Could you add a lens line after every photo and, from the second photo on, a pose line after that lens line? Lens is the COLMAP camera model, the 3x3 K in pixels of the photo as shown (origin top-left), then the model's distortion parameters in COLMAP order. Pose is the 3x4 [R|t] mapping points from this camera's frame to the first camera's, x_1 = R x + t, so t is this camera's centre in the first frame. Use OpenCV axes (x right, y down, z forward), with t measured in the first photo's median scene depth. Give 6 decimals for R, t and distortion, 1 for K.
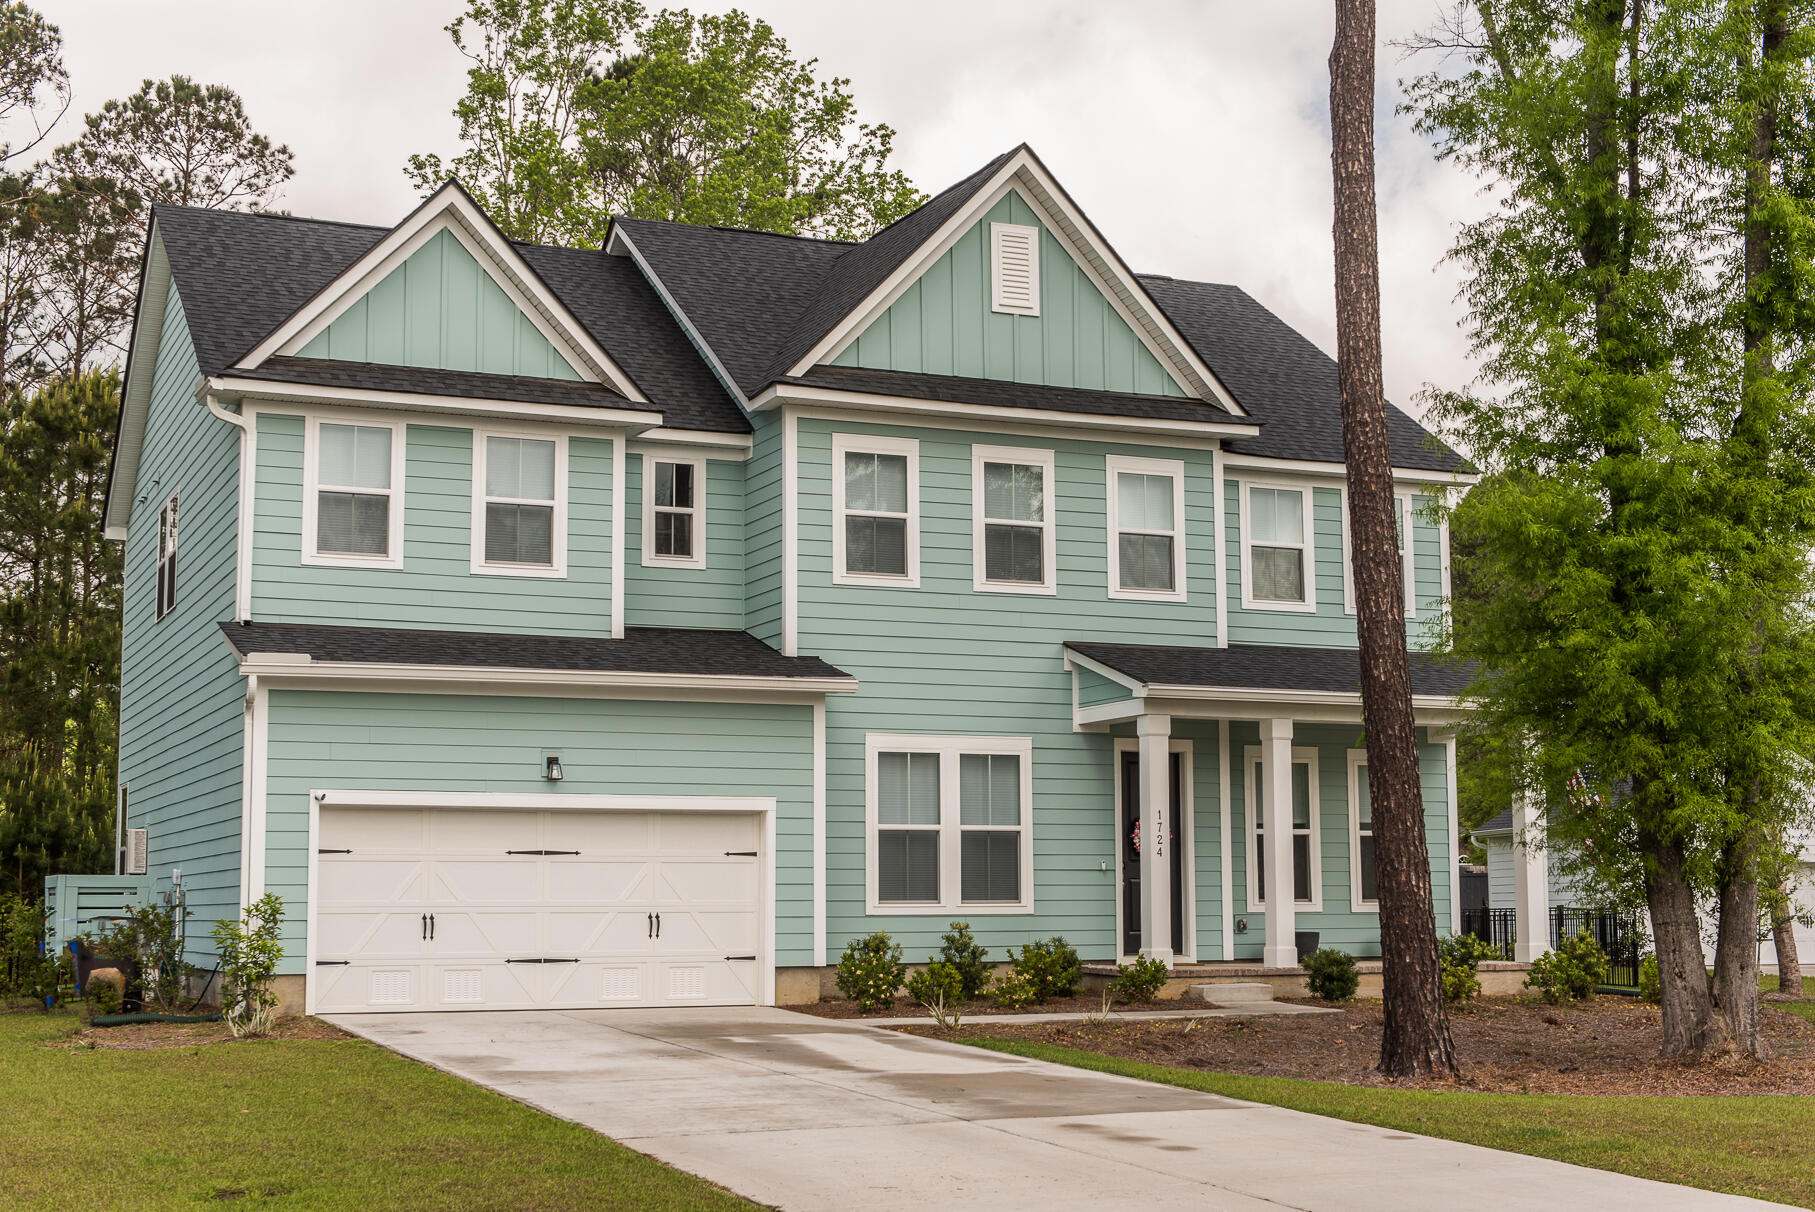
lens RADIAL K [[2426.9, 0, 907.5], [0, 2426.9, 606.0], [0, 0, 1]] dist [-0.008822, 0.002490]
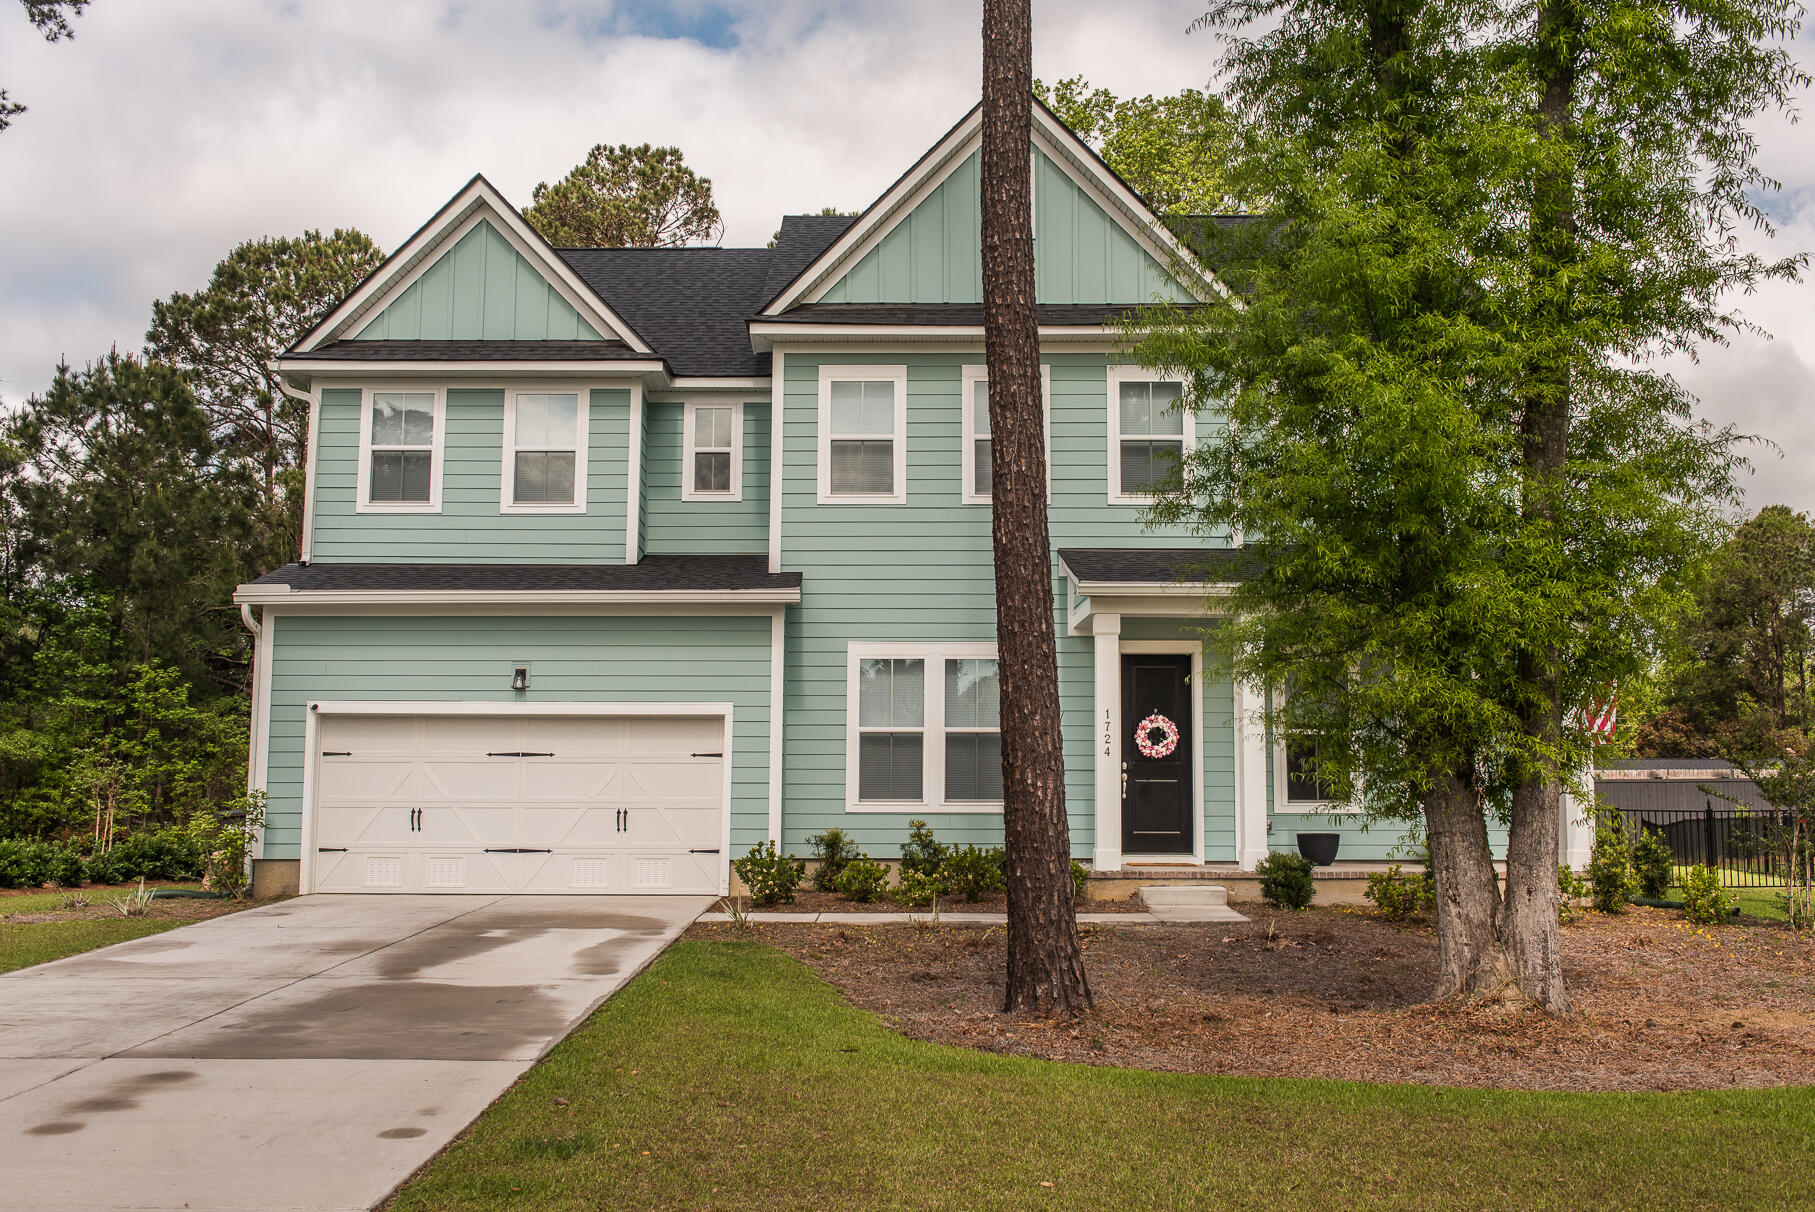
lens RADIAL K [[1657.5, 0, 907.5], [0, 1657.5, 606.0], [0, 0, 1]] dist [-0.006298, -0.006277]
pose [[0.911285, -0.041695, -0.409659, 0.312611], [0.043994, 0.999024, -0.003814, 0.041494], [0.409419, -0.014547, 0.912231, 0.354948]]
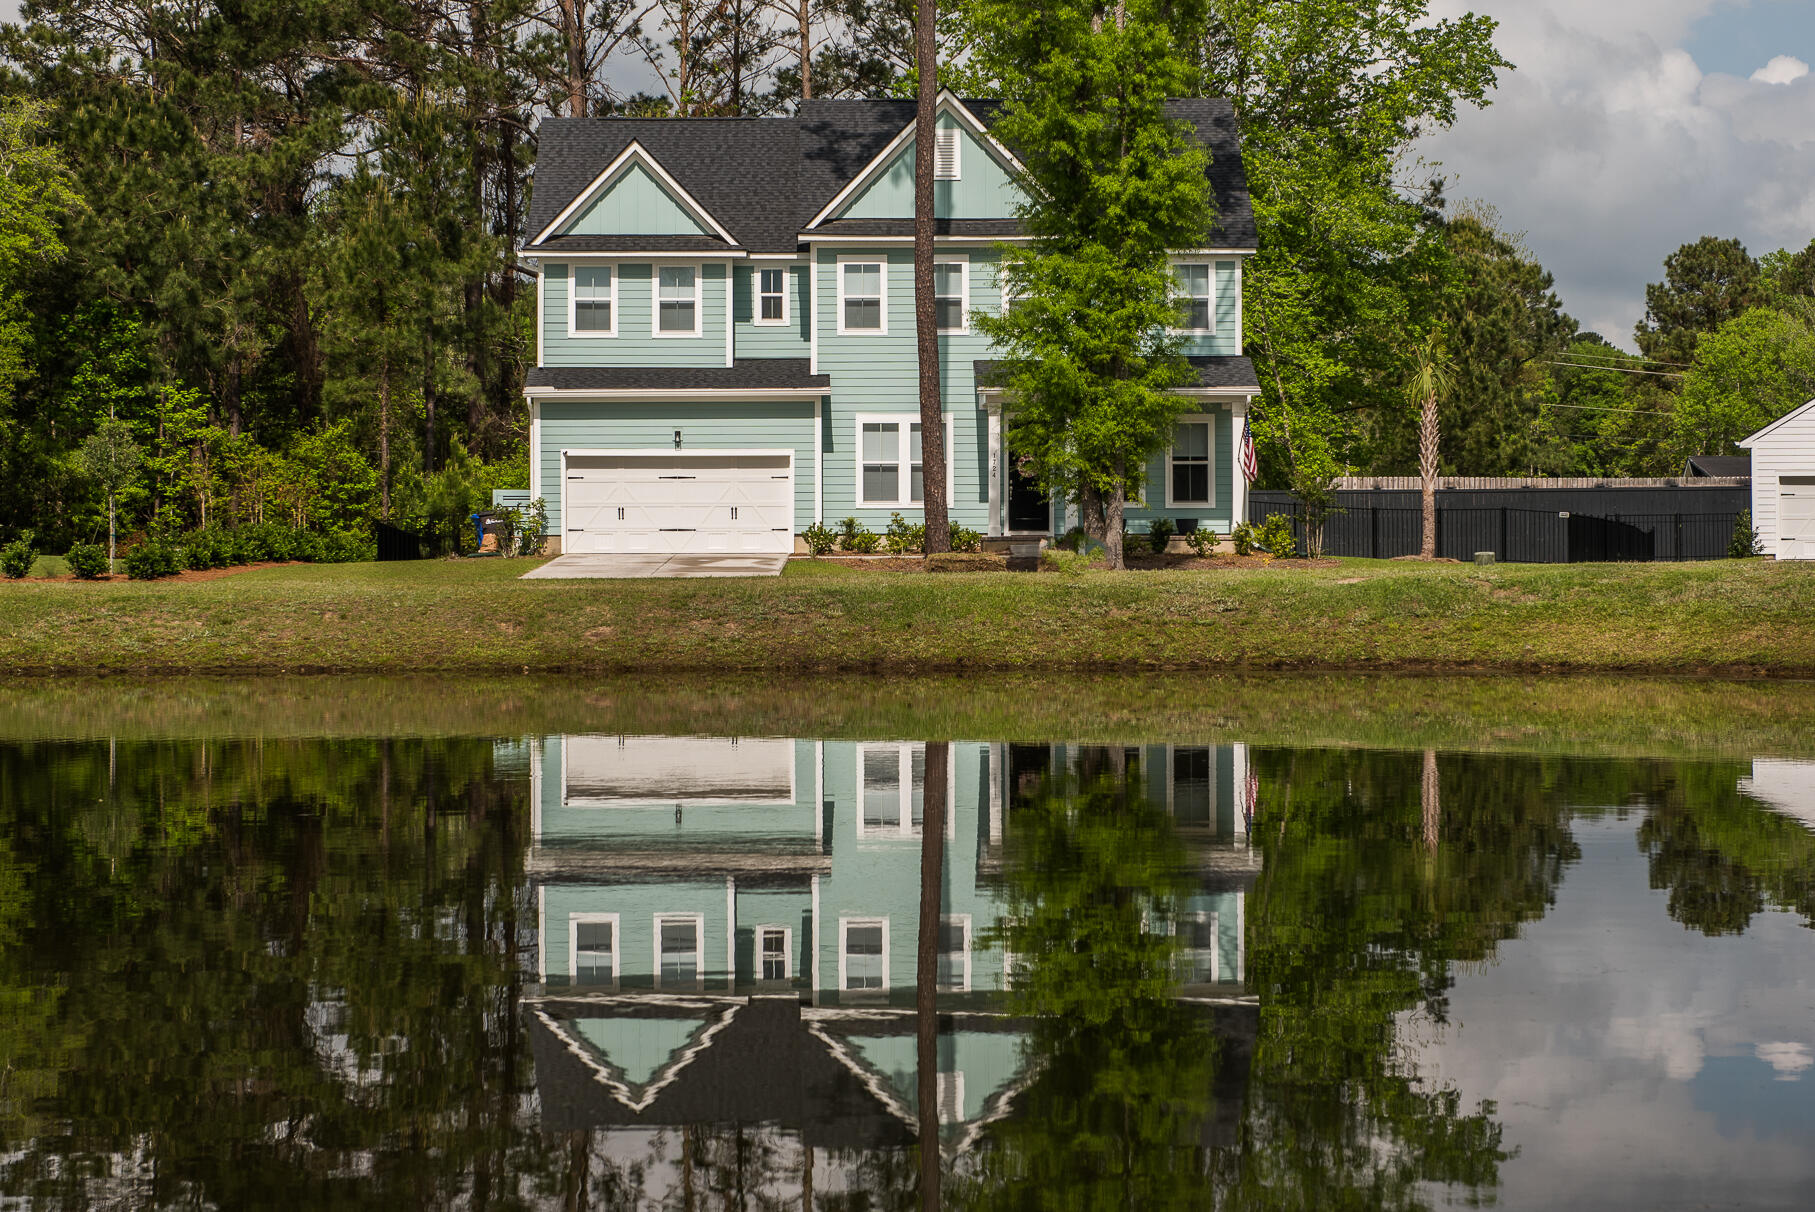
lens RADIAL K [[3617.2, 0, 907.5], [0, 3617.2, 606.0], [0, 0, 1]] dist [0.435148, -0.026052]
pose [[0.913326, 0.007239, -0.407166, 1.206990], [0.051017, 0.989931, 0.132039, -0.175693], [0.404022, -0.141367, 0.903760, -1.613358]]
